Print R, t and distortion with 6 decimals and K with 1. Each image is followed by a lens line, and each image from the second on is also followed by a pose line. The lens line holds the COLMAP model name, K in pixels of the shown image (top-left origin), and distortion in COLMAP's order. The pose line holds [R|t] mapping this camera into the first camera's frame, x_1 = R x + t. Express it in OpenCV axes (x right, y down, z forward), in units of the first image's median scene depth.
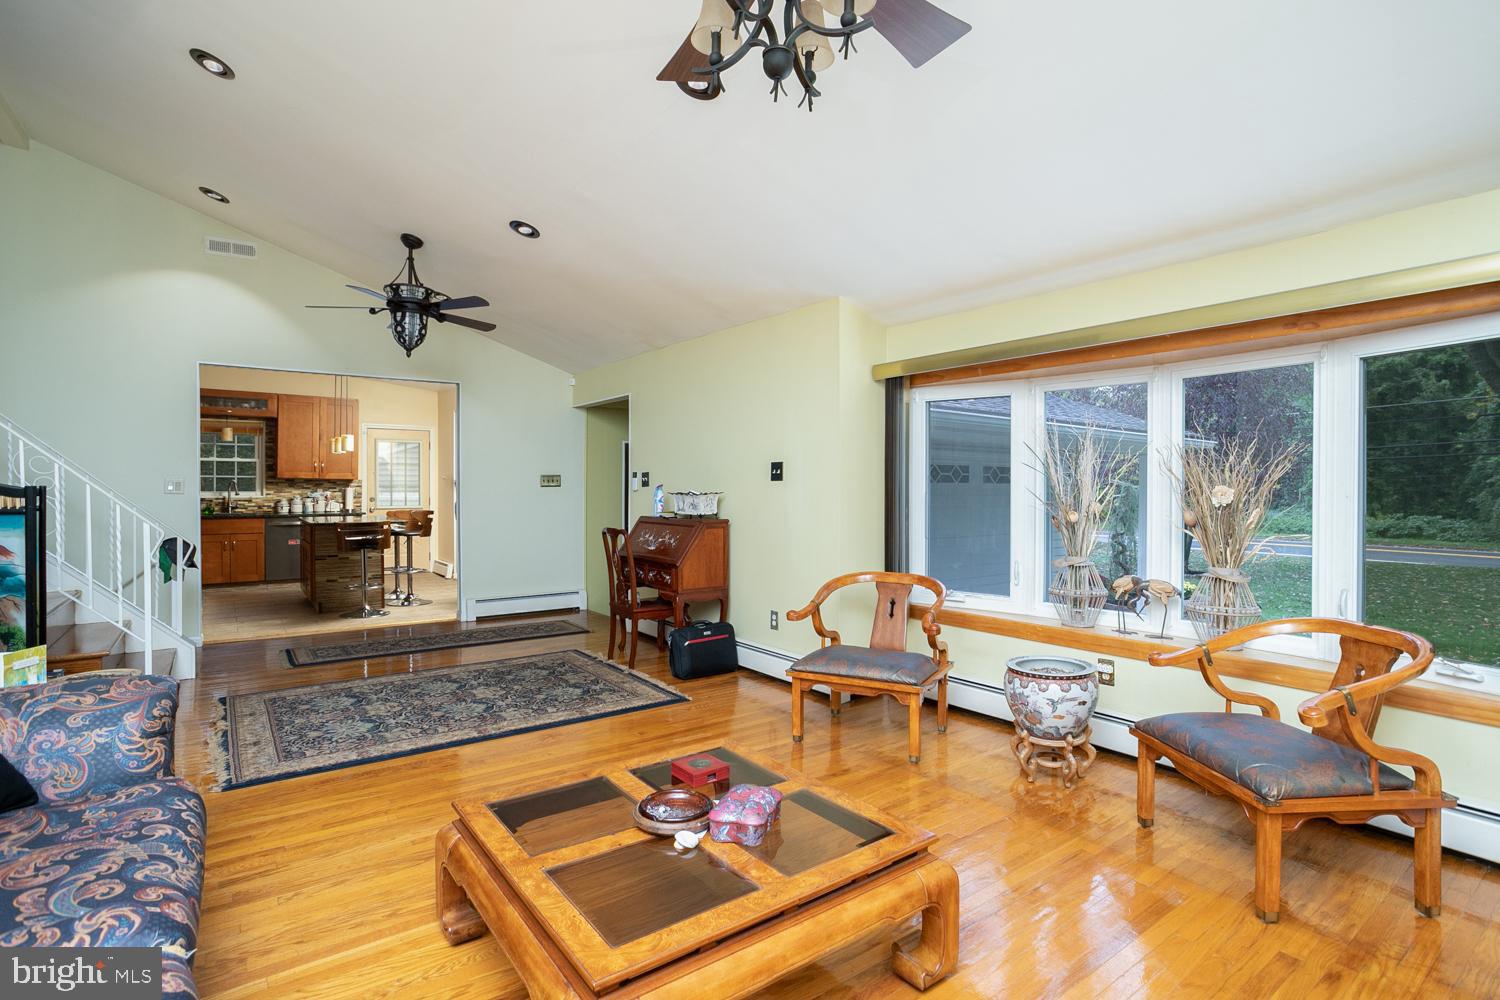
lens RADIAL K [[729.1, 0, 760.0], [0, 729.1, 491.1], [0, 0, 1]] dist [-0.041298, 0.013990]
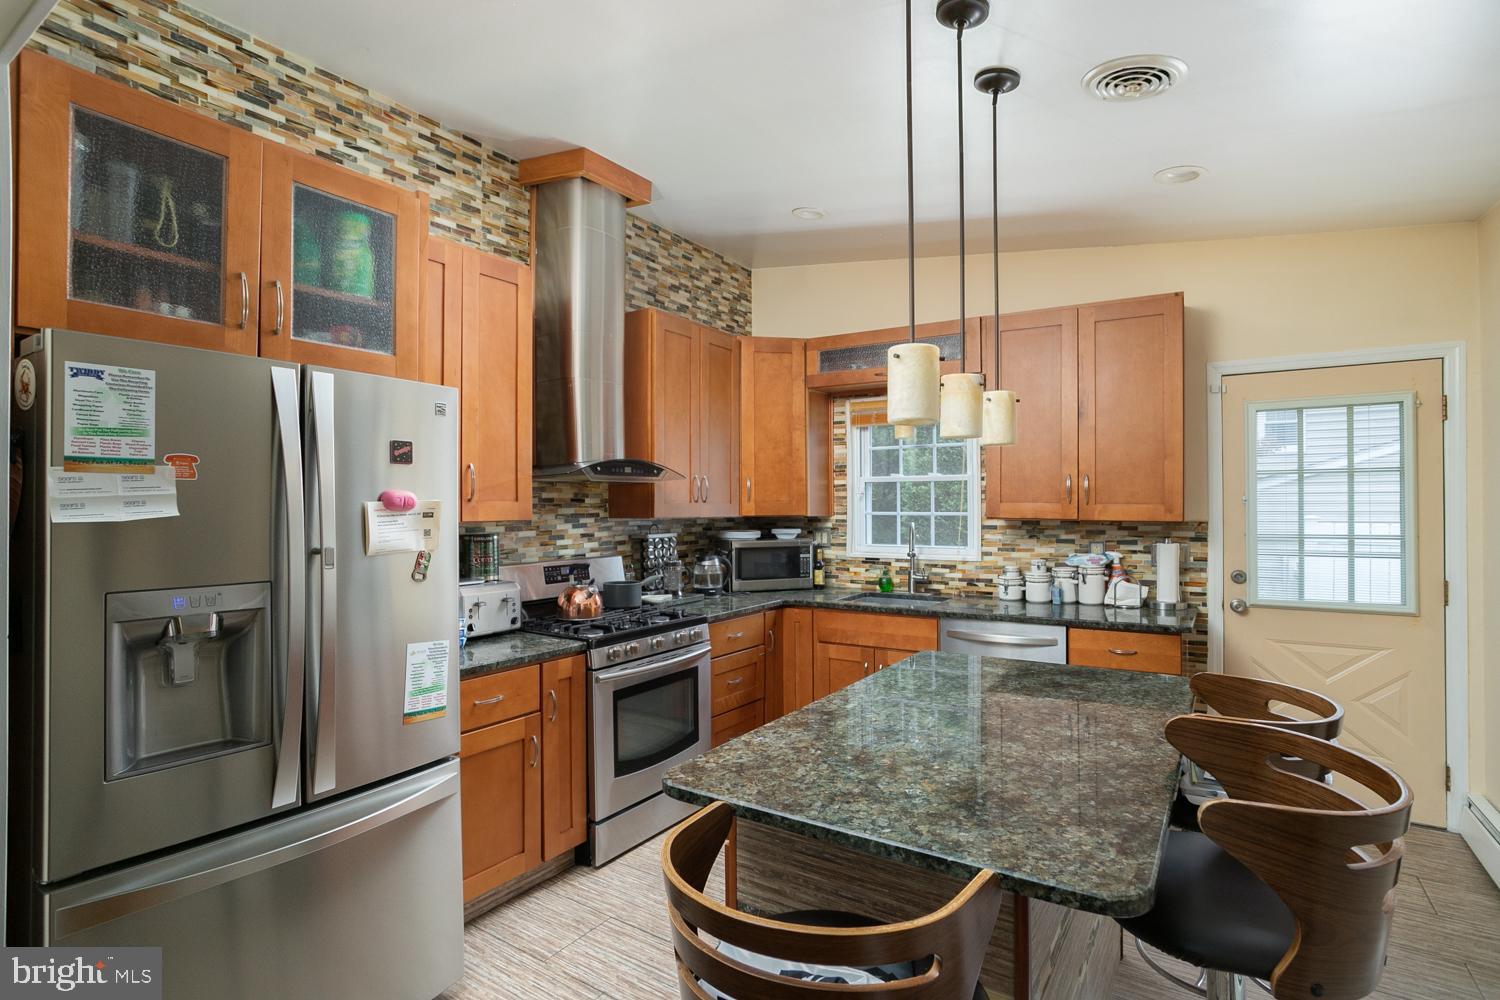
lens RADIAL K [[729.1, 0, 784.4], [0, 729.1, 494.4], [0, 0, 1]] dist [-0.041298, 0.013990]
pose [[0.355034, -0.016453, -0.934709, -0.542071], [0.001300, 0.999853, -0.017106, -0.043032], [0.934853, 0.004858, 0.355003, 1.262003]]
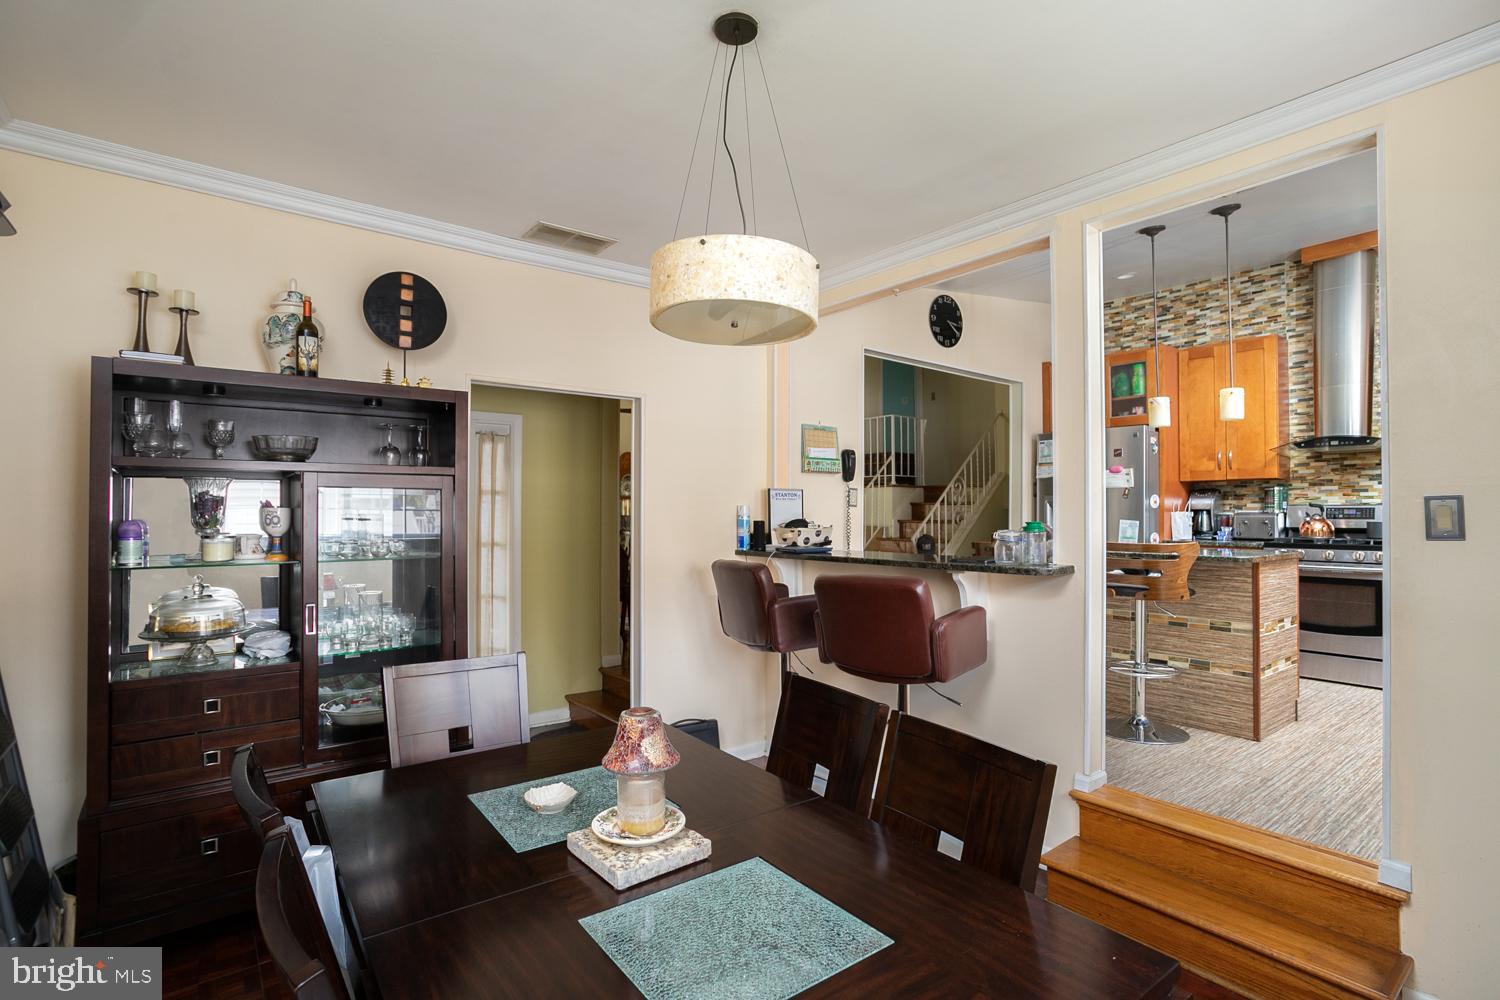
lens RADIAL K [[729.1, 0, 749.1], [0, 729.1, 499.2], [0, 0, 1]] dist [-0.041298, 0.013990]
pose [[-0.999856, -0.006266, -0.015751, -0.399952], [-0.005994, 0.999834, -0.017221, 0.017891], [0.015856, -0.017124, -0.999728, 2.248191]]
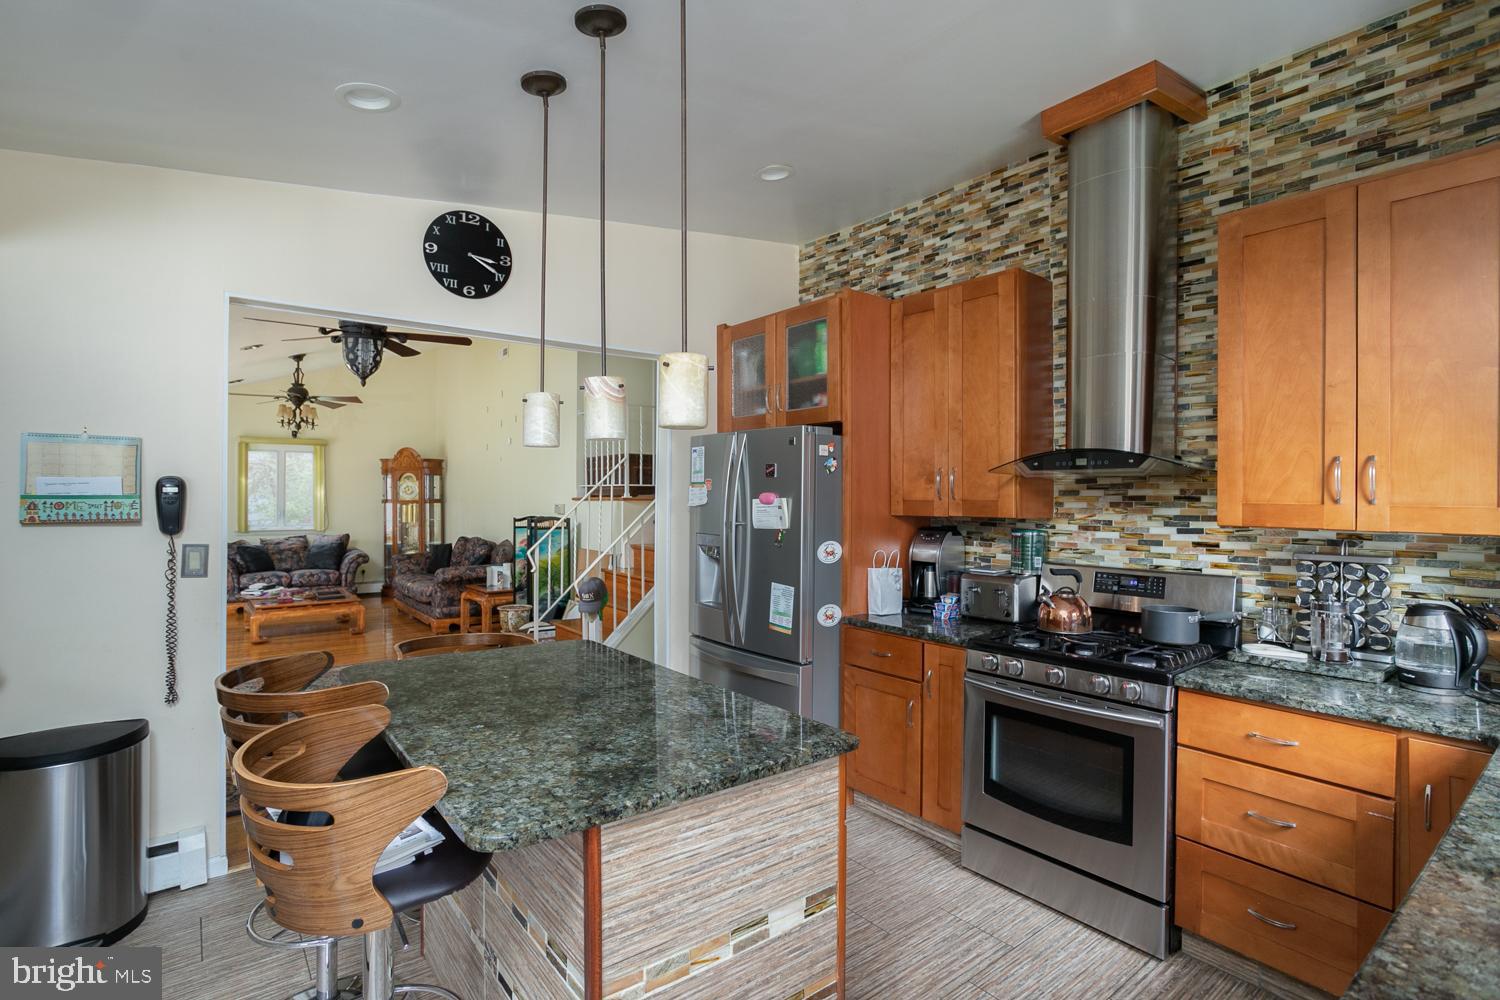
lens RADIAL K [[729.1, 0, 743.9], [0, 729.1, 491.7], [0, 0, 1]] dist [-0.041298, 0.013990]
pose [[-0.999942, -0.006000, -0.008910, -0.921811], [-0.005988, 0.999981, -0.001290, -0.051763], [0.008917, -0.001237, -0.999959, 1.849375]]
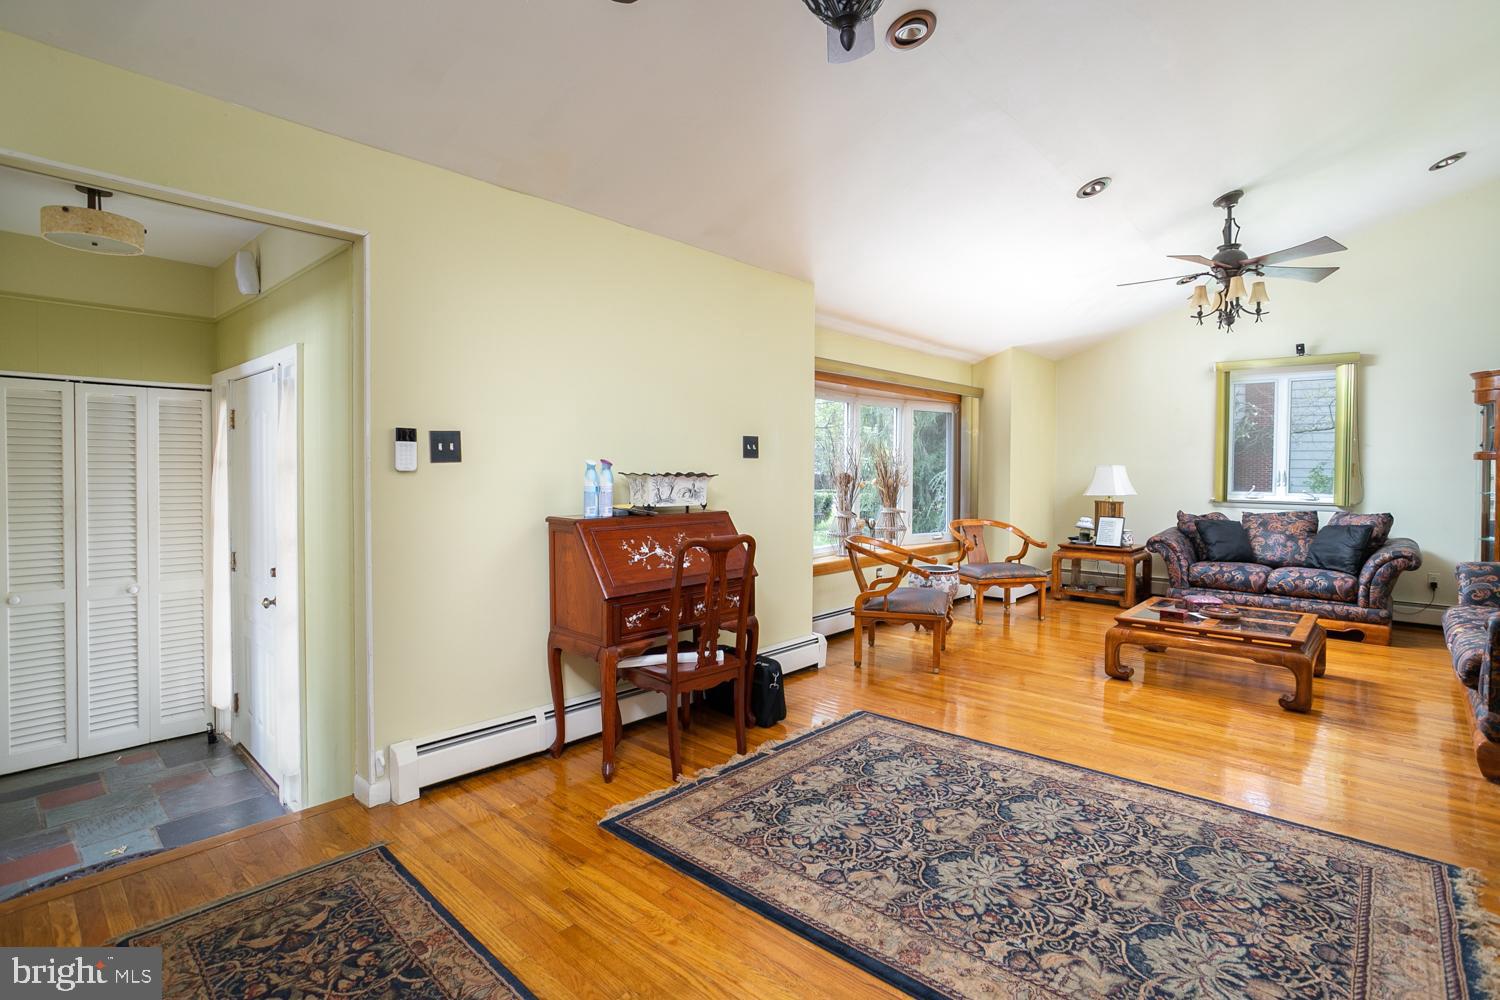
lens RADIAL K [[729.1, 0, 756.6], [0, 729.1, 488.1], [0, 0, 1]] dist [-0.041298, 0.013990]
pose [[-0.179401, -0.035007, 0.983153, -0.761405], [-0.003717, 0.999384, 0.034906, -0.007829], [-0.983769, 0.002608, -0.179420, 1.059163]]
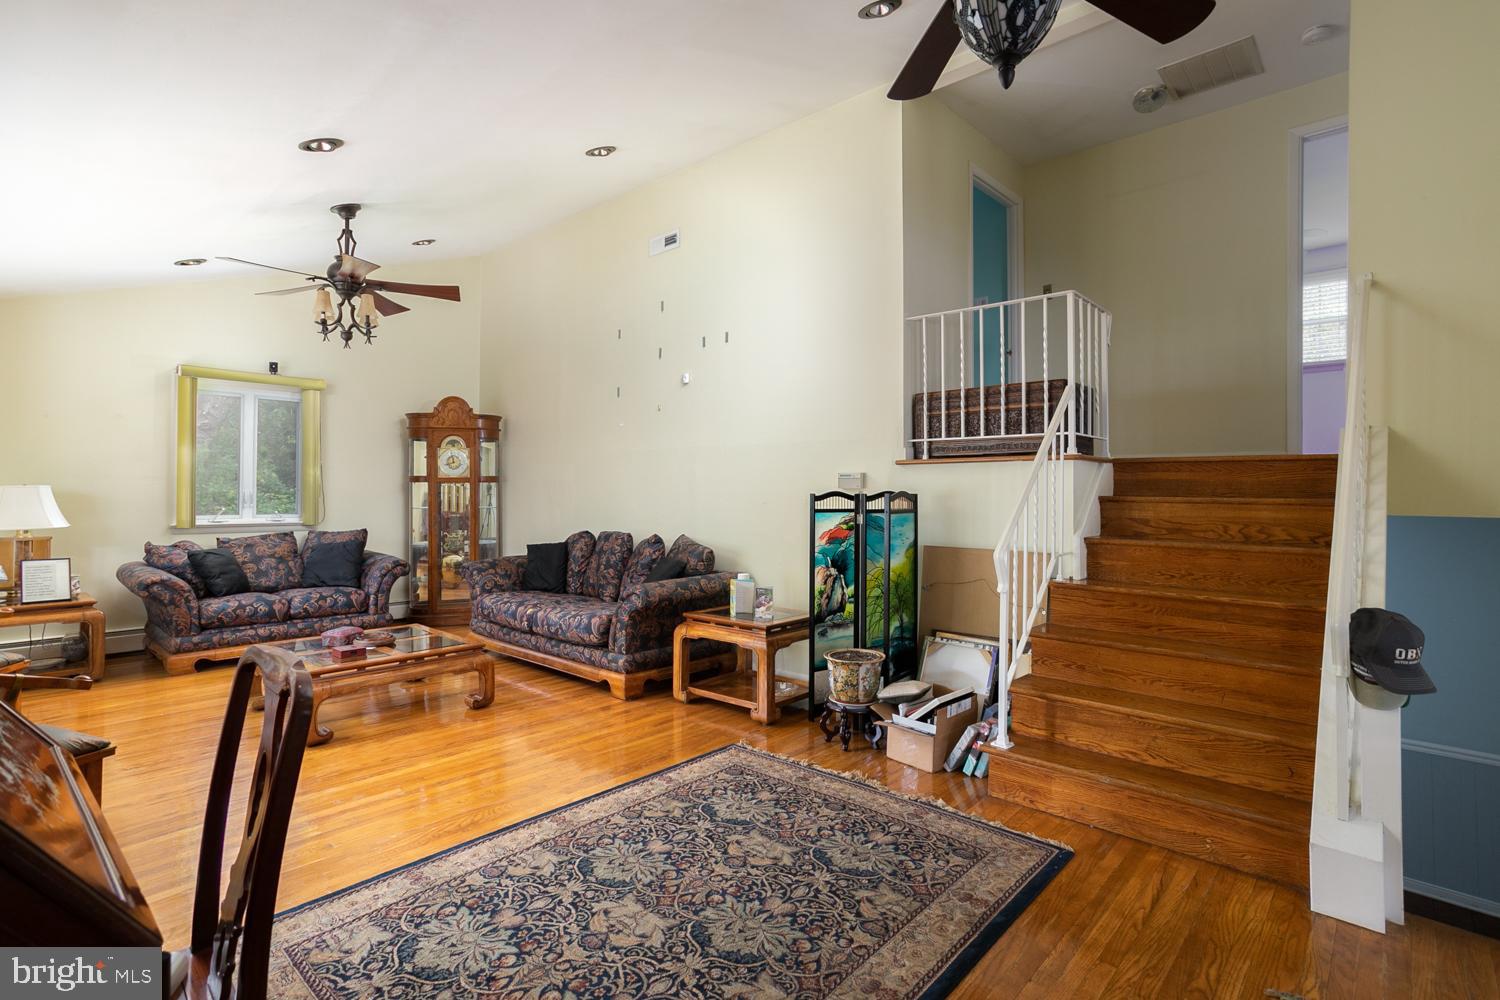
lens RADIAL K [[729.1, 0, 746.6], [0, 729.1, 491.6], [0, 0, 1]] dist [-0.041298, 0.013990]
pose [[-0.982318, -0.008223, -0.187039, -0.304622], [-0.008560, 0.999963, 0.000991, -0.006454], [0.187024, 0.002575, -0.982352, 1.246841]]
